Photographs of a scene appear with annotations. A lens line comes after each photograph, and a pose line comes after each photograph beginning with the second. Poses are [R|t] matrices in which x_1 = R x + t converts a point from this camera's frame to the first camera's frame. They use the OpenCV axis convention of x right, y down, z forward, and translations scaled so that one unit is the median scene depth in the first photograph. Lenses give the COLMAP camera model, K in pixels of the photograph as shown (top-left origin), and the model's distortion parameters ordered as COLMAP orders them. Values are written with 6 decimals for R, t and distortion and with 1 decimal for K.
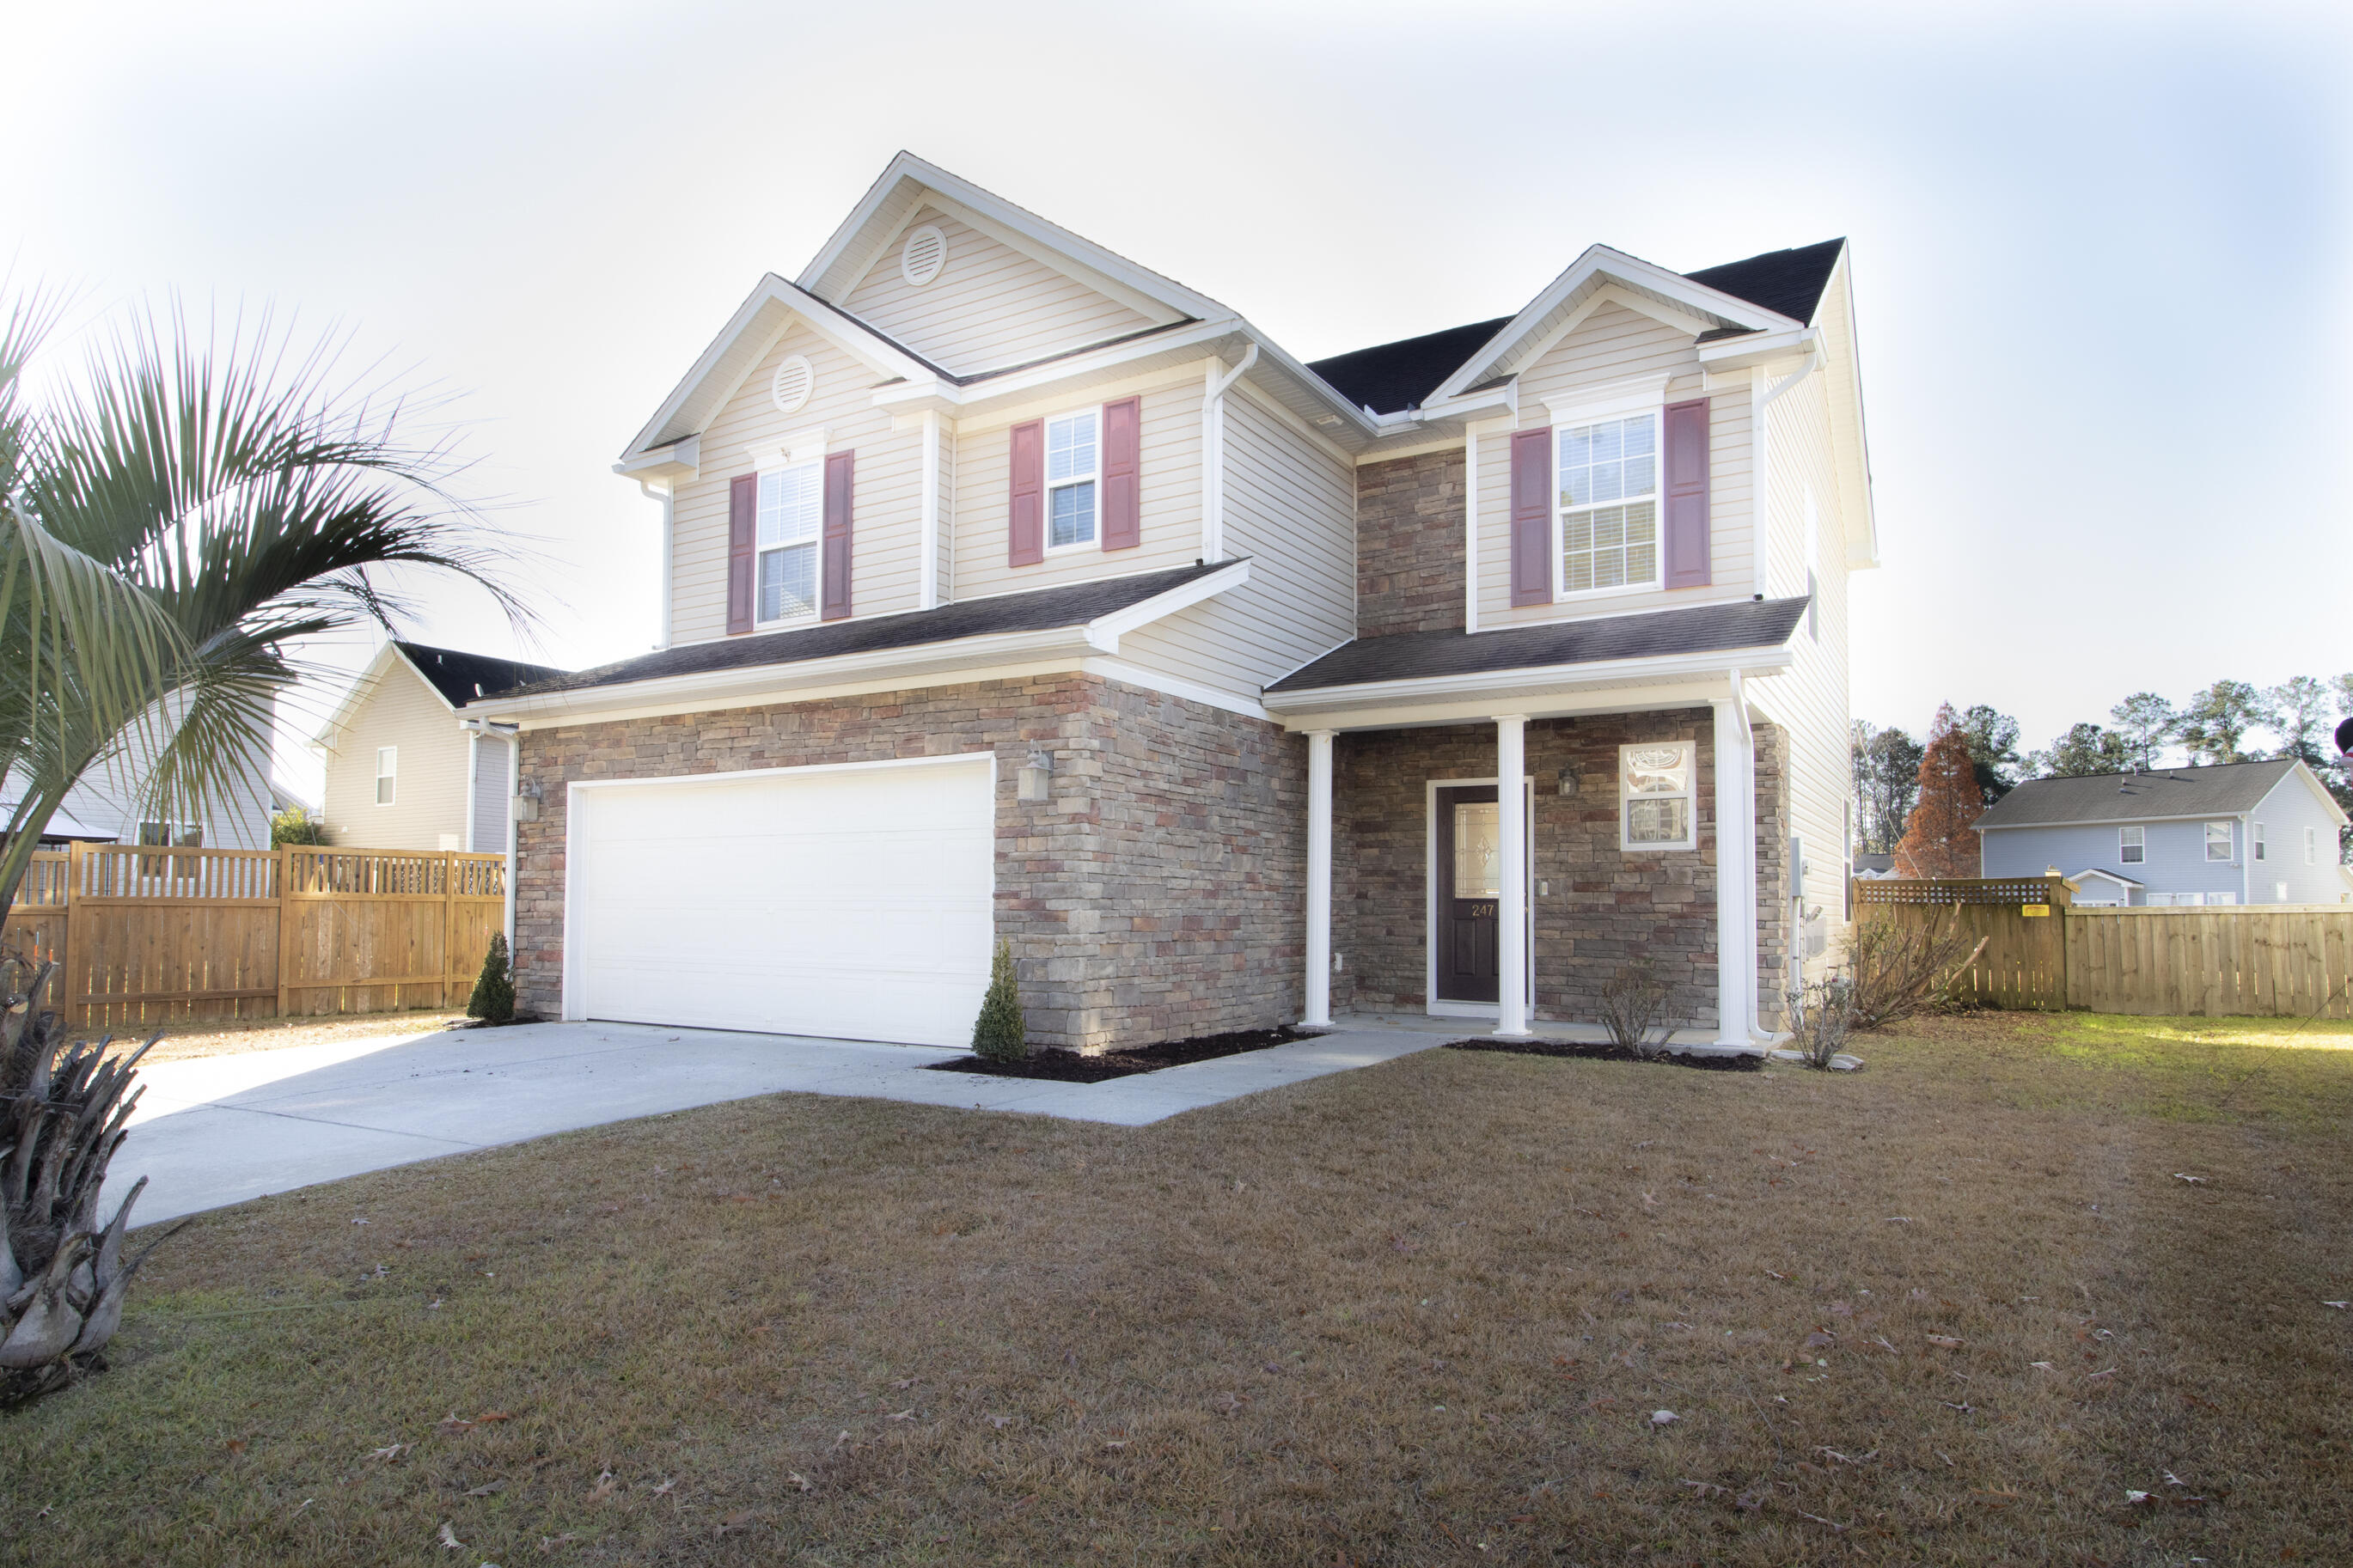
lens RADIAL K [[1341.7, 0, 1140.6], [0, 1341.7, 853.9], [0, 0, 1]] dist [-0.006825, -0.000716]
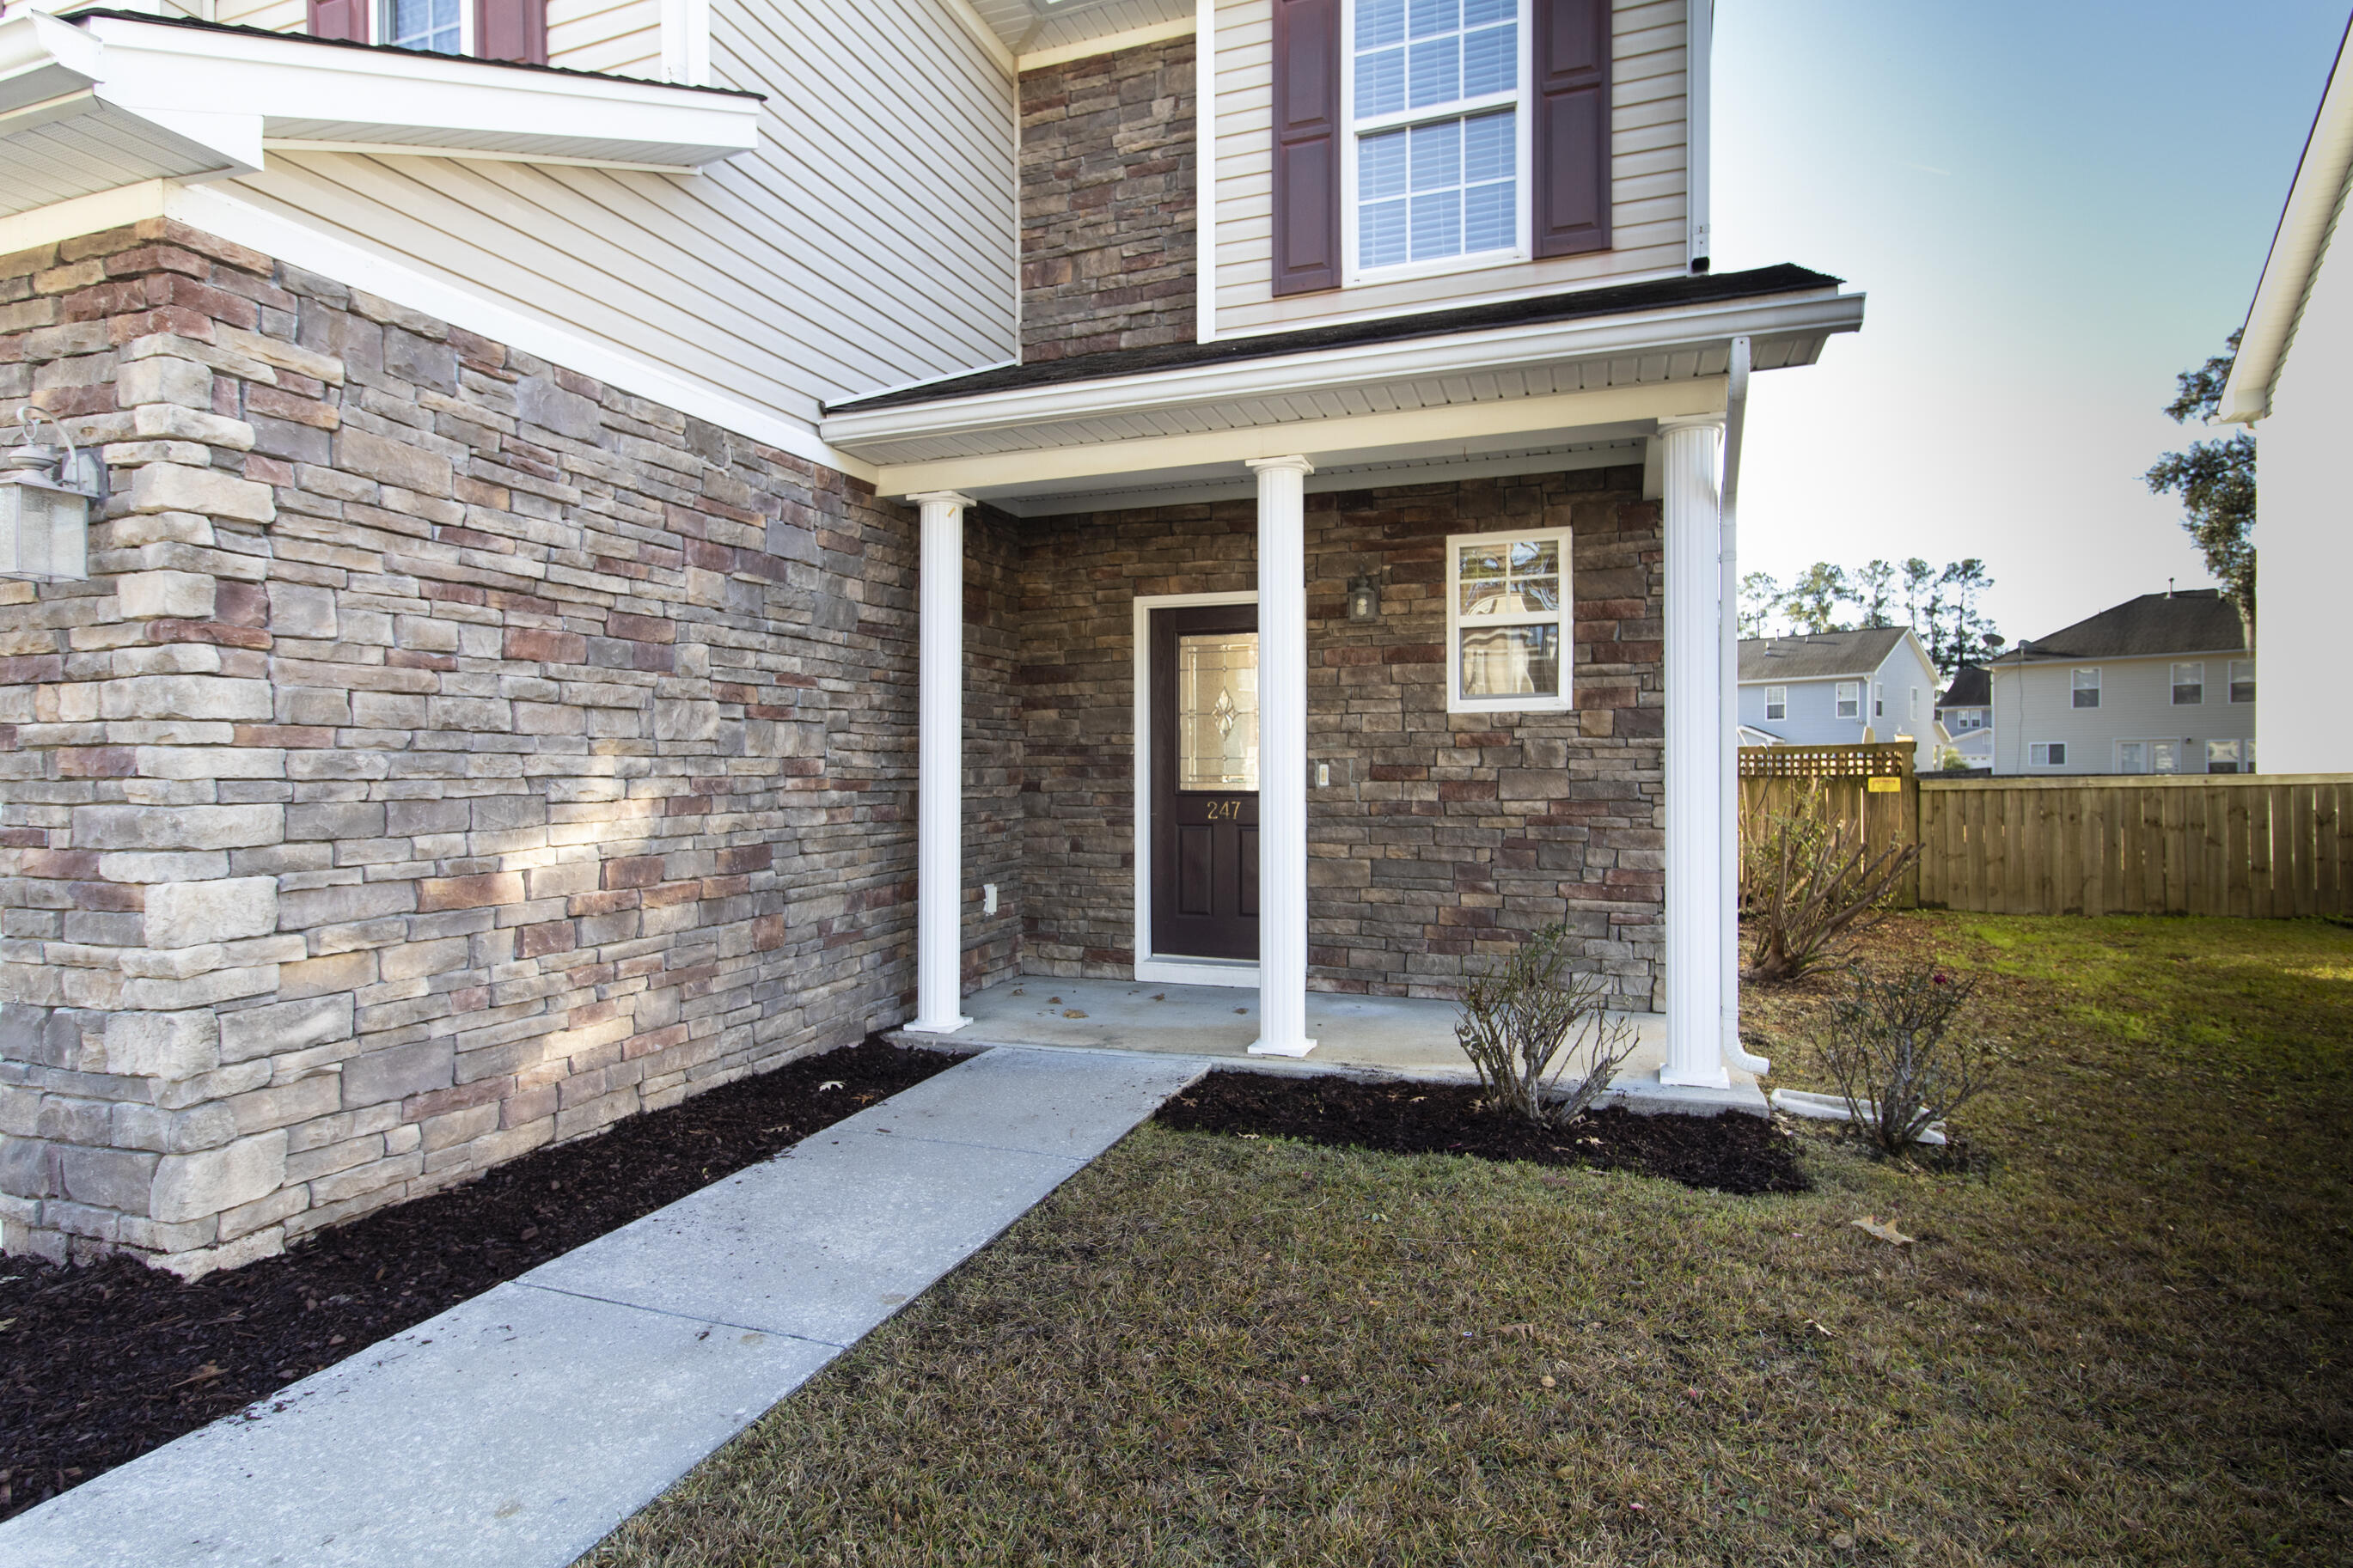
lens RADIAL K [[1232.5, 0, 1166.9], [0, 1232.5, 775.8], [0, 0, 1]] dist [0.002315, -0.000128]
pose [[0.975630, -0.013891, 0.218980, 0.112895], [0.002578, 0.998651, 0.051864, -0.002981], [-0.219405, -0.050035, 0.974350, 0.483998]]
